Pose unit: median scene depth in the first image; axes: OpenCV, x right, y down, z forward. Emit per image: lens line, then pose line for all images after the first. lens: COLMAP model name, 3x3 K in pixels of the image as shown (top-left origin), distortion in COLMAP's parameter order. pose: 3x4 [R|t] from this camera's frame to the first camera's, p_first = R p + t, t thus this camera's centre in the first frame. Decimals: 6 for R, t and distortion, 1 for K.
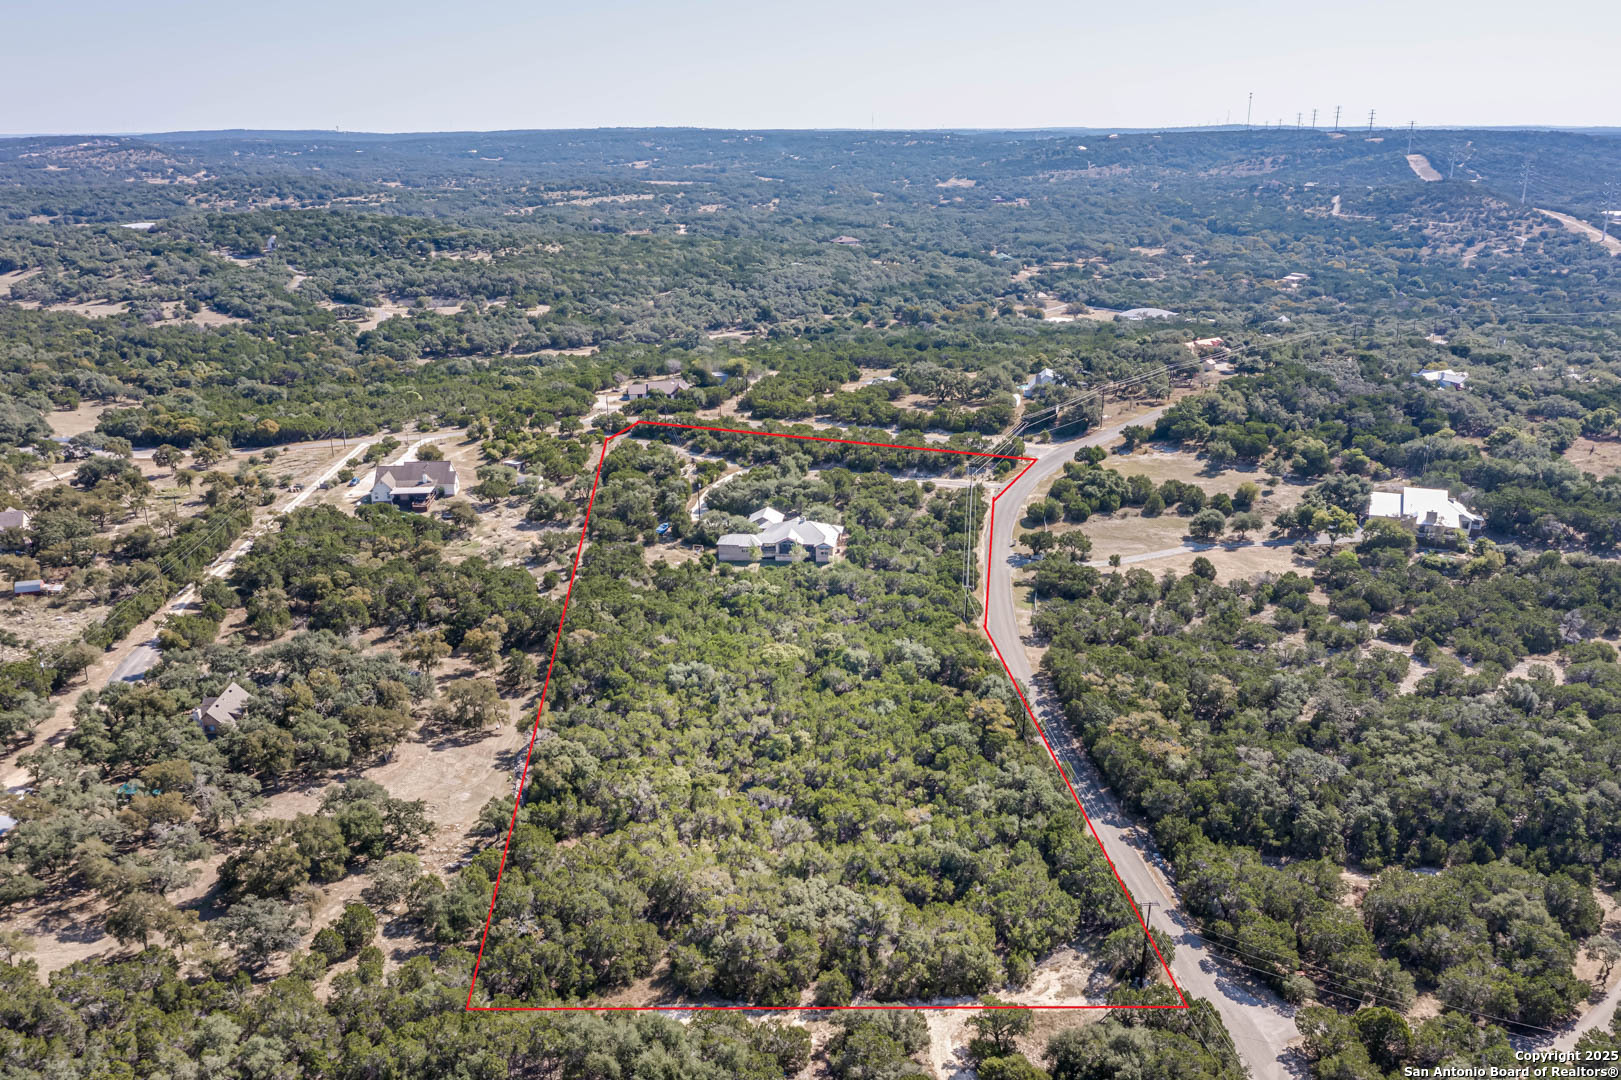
lens RADIAL K [[1310.6, 0, 810.5], [0, 1310.6, 540.0], [0, 0, 1]] dist [0.010685, 0.007372]
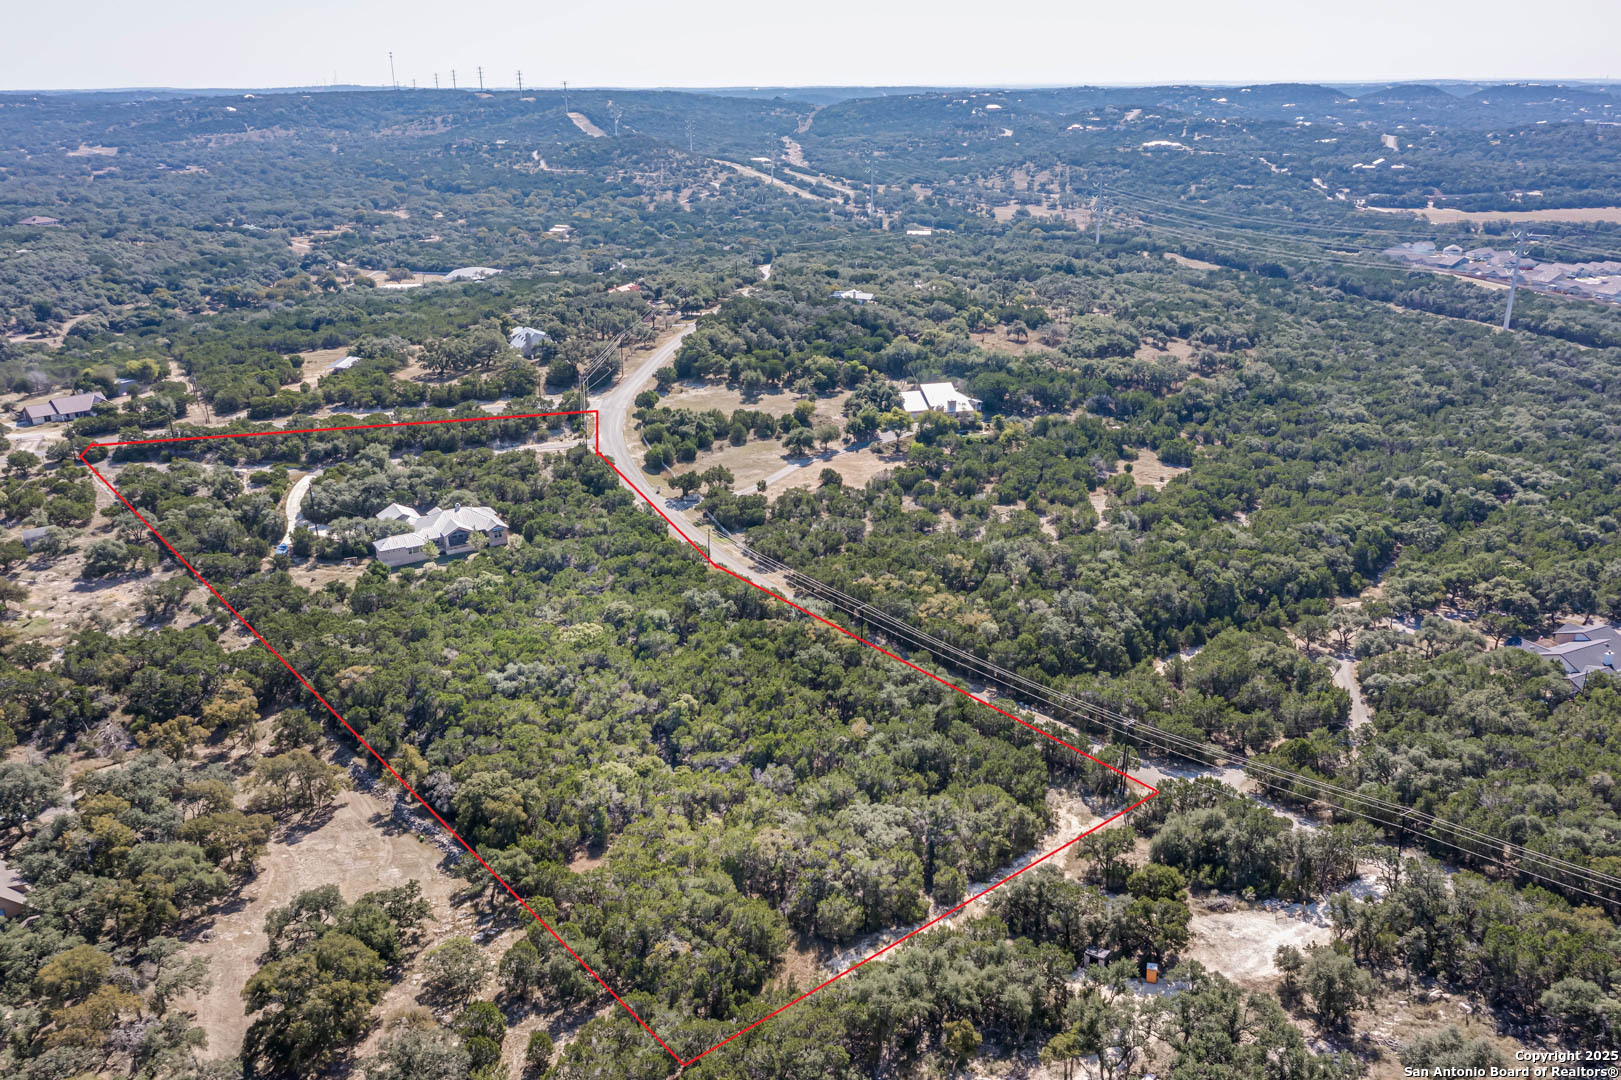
lens RADIAL K [[1310.6, 0, 810.5], [0, 1310.6, 540.0], [0, 0, 1]] dist [0.010685, 0.007372]
pose [[0.786522, -0.204844, 0.582600, -0.326715], [0.189739, 0.977911, 0.087685, -0.024290], [-0.587693, 0.041575, 0.808015, 0.098598]]
